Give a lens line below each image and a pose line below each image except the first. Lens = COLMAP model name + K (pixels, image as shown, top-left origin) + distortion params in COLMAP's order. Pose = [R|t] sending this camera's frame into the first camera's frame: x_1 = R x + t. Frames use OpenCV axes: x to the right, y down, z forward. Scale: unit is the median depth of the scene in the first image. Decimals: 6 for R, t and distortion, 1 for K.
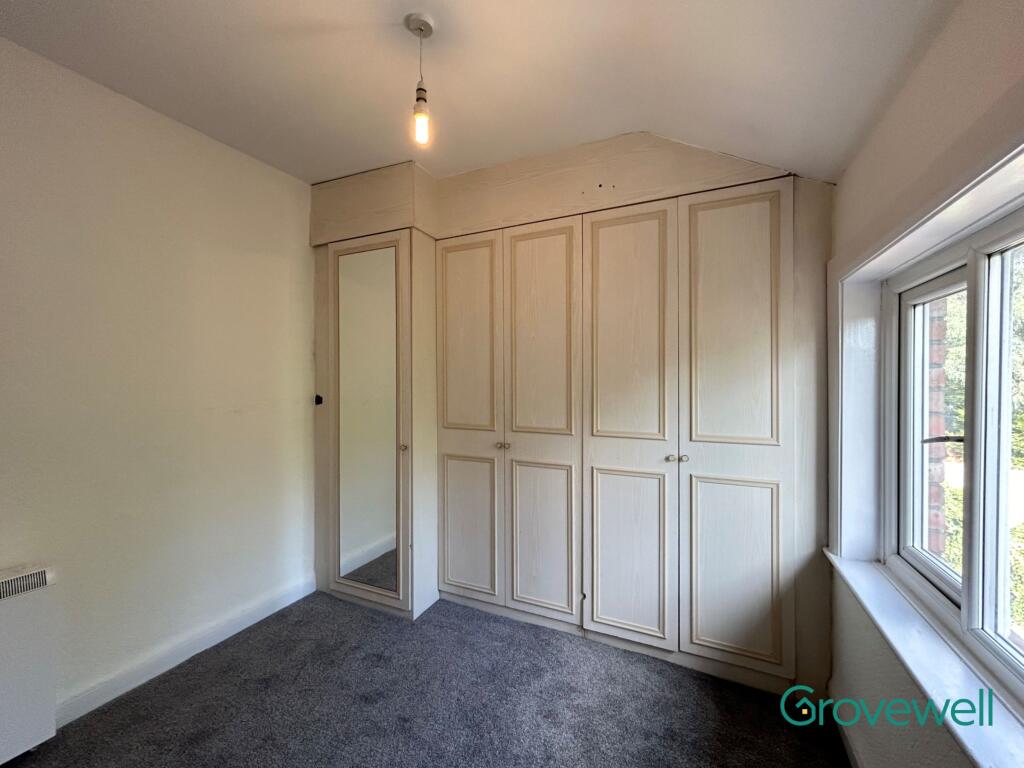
lens RADIAL K [[410.9, 0, 512.0], [0, 410.9, 384.0], [0, 0, 1]] dist [-0.000305, -0.000153]
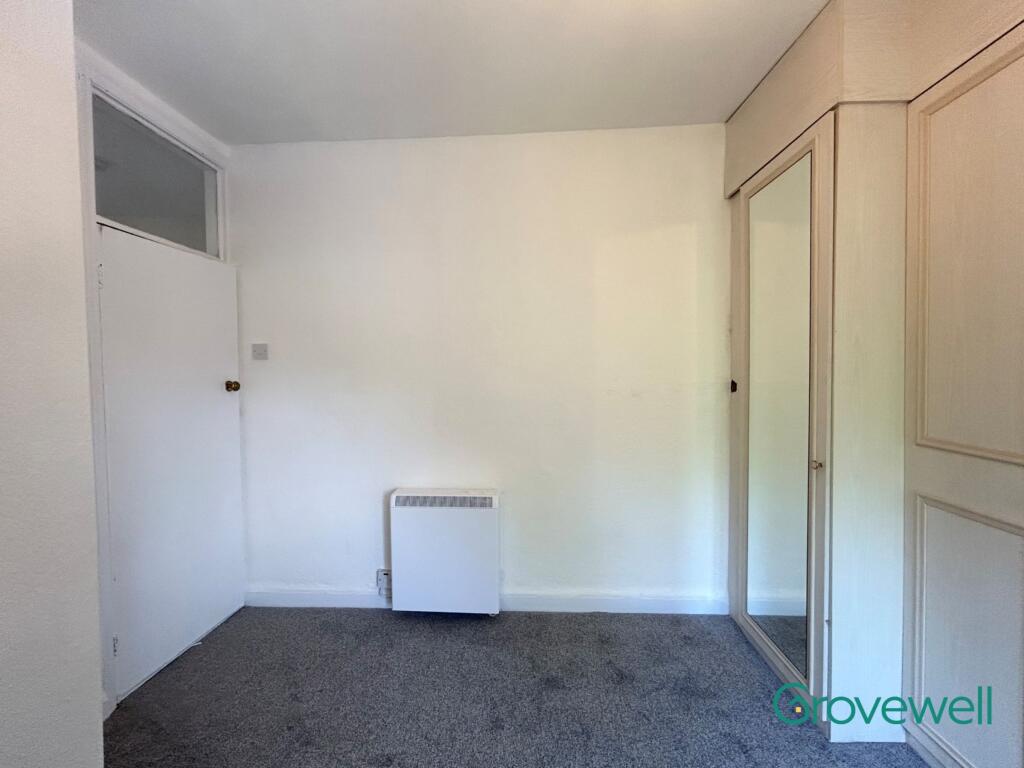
lens RADIAL K [[426.8, 0, 512.0], [0, 426.8, 384.0], [0, 0, 1]] dist [0.003545, 0.000301]
pose [[0.385228, 0.027419, -0.922414, 0.160433], [0.003295, 0.999511, 0.031087, 0.006780], [0.922816, -0.015015, 0.384949, 0.302269]]
